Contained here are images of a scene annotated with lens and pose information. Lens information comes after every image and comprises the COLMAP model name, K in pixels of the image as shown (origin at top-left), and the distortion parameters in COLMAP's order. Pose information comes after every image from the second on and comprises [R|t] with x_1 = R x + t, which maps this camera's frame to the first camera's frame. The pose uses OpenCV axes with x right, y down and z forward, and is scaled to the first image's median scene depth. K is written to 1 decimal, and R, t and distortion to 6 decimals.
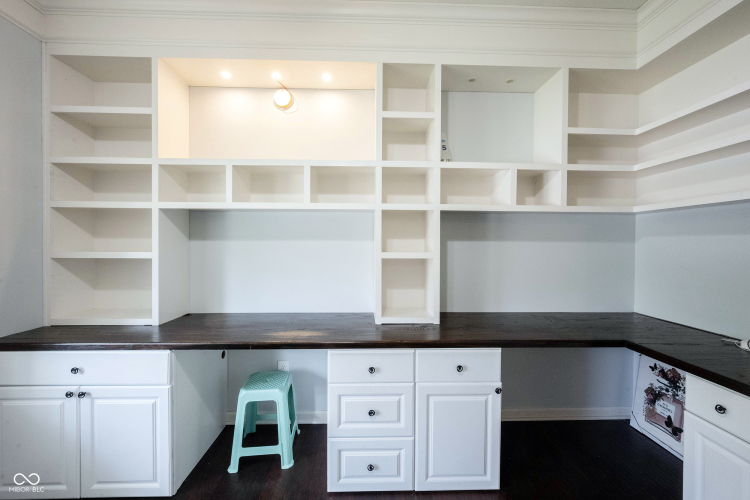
lens RADIAL K [[296.4, 0, 375.4], [0, 296.4, 246.0], [0, 0, 1]] dist [0.002525, -0.000521]
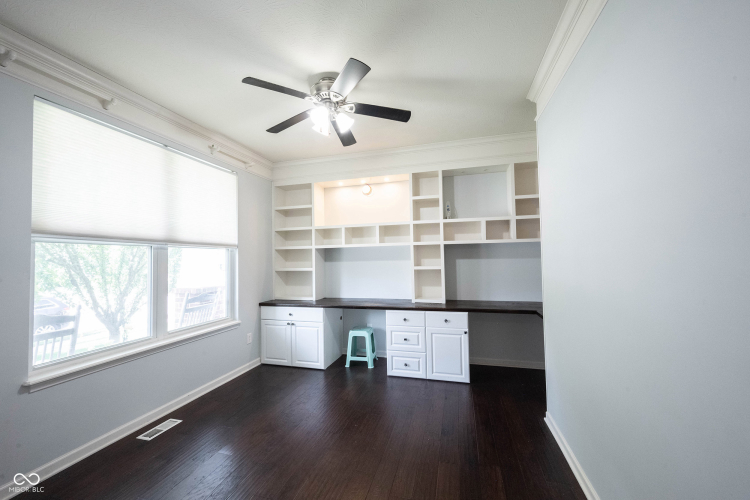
lens RADIAL K [[296.4, 0, 376.1], [0, 296.4, 249.7], [0, 0, 1]] dist [0.002525, -0.000521]
pose [[0.952503, -0.031905, -0.302852, 0.388864], [0.019309, 0.998823, -0.044495, -0.008221], [0.303916, 0.036534, 0.951998, -0.987045]]
